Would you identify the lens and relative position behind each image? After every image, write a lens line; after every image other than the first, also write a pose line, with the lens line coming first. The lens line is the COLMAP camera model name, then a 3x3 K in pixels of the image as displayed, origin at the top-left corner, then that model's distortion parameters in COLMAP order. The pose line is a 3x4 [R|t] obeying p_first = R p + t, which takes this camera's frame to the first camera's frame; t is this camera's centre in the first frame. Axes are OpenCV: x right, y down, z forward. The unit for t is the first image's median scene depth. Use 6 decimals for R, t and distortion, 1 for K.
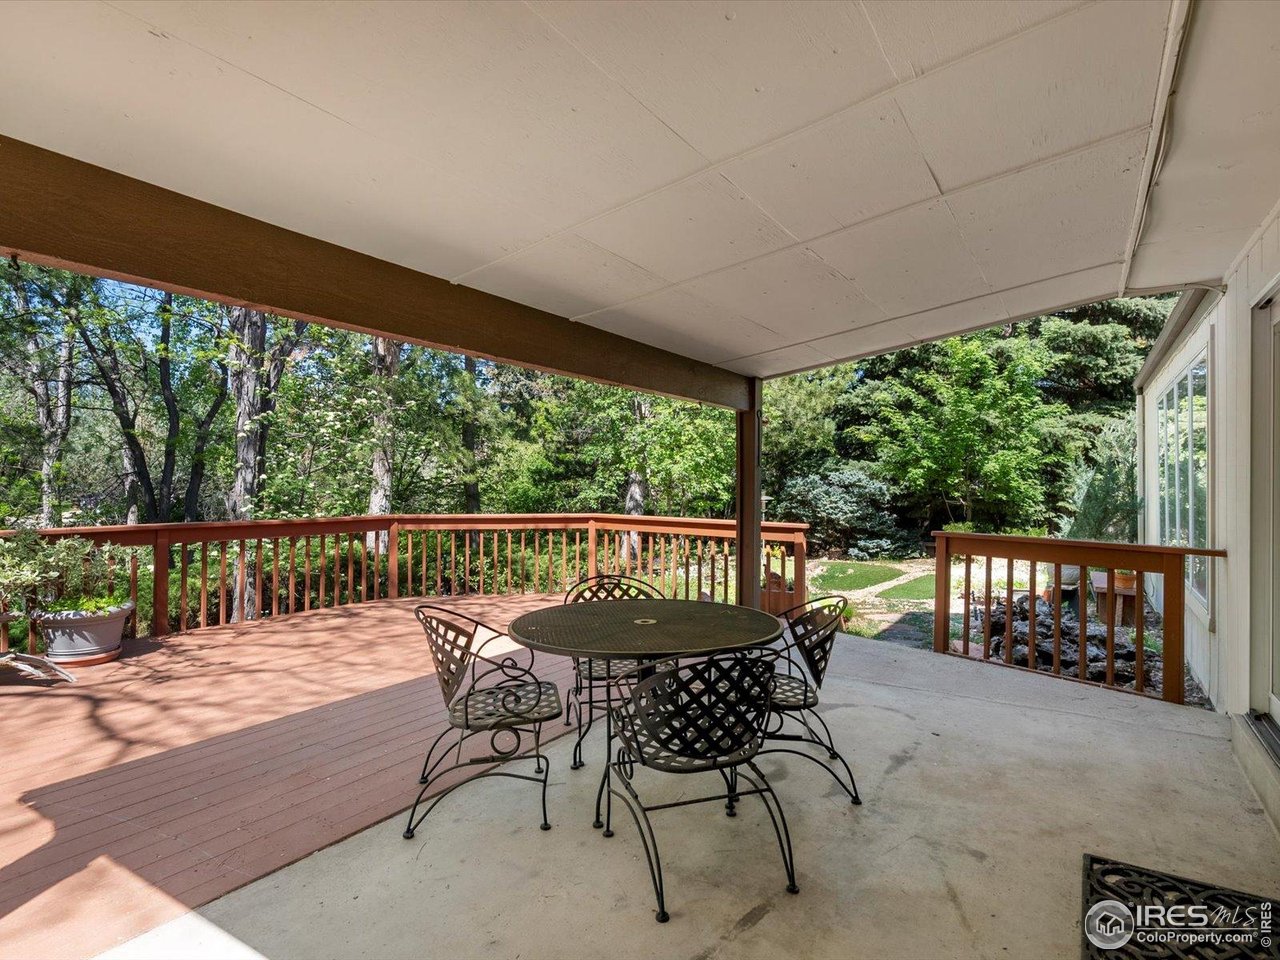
lens RADIAL K [[651.0, 0, 637.1], [0, 651.0, 479.3], [0, 0, 1]] dist [0.001246, 0.002150]
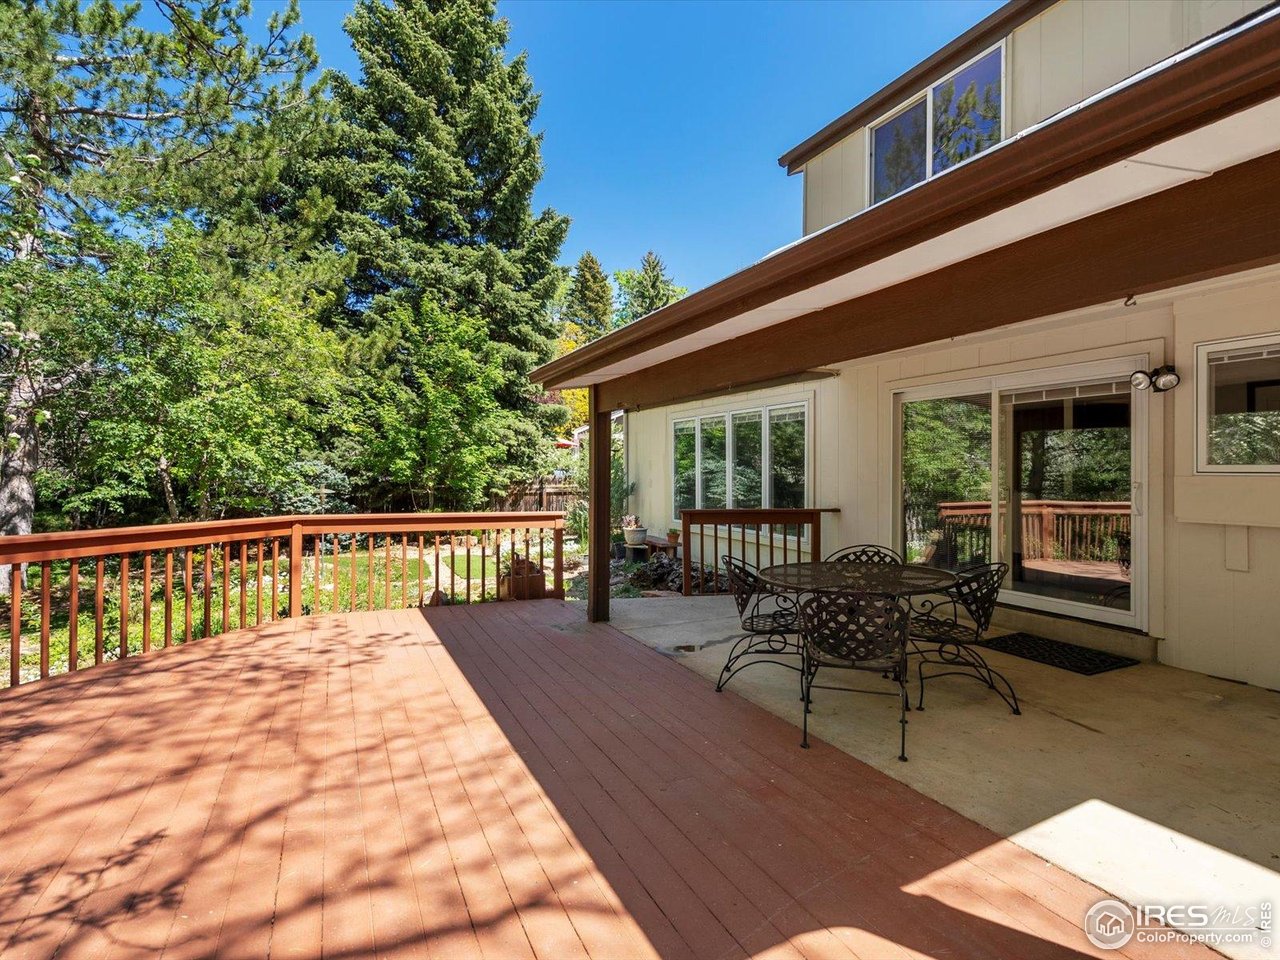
lens RADIAL K [[651.0, 0, 636.8], [0, 651.0, 476.9], [0, 0, 1]] dist [0.001246, 0.002150]
pose [[0.502524, -0.007714, 0.864529, -1.053443], [-0.003390, 0.999935, 0.010893, -0.006295], [-0.864557, -0.008405, 0.502465, 0.510407]]
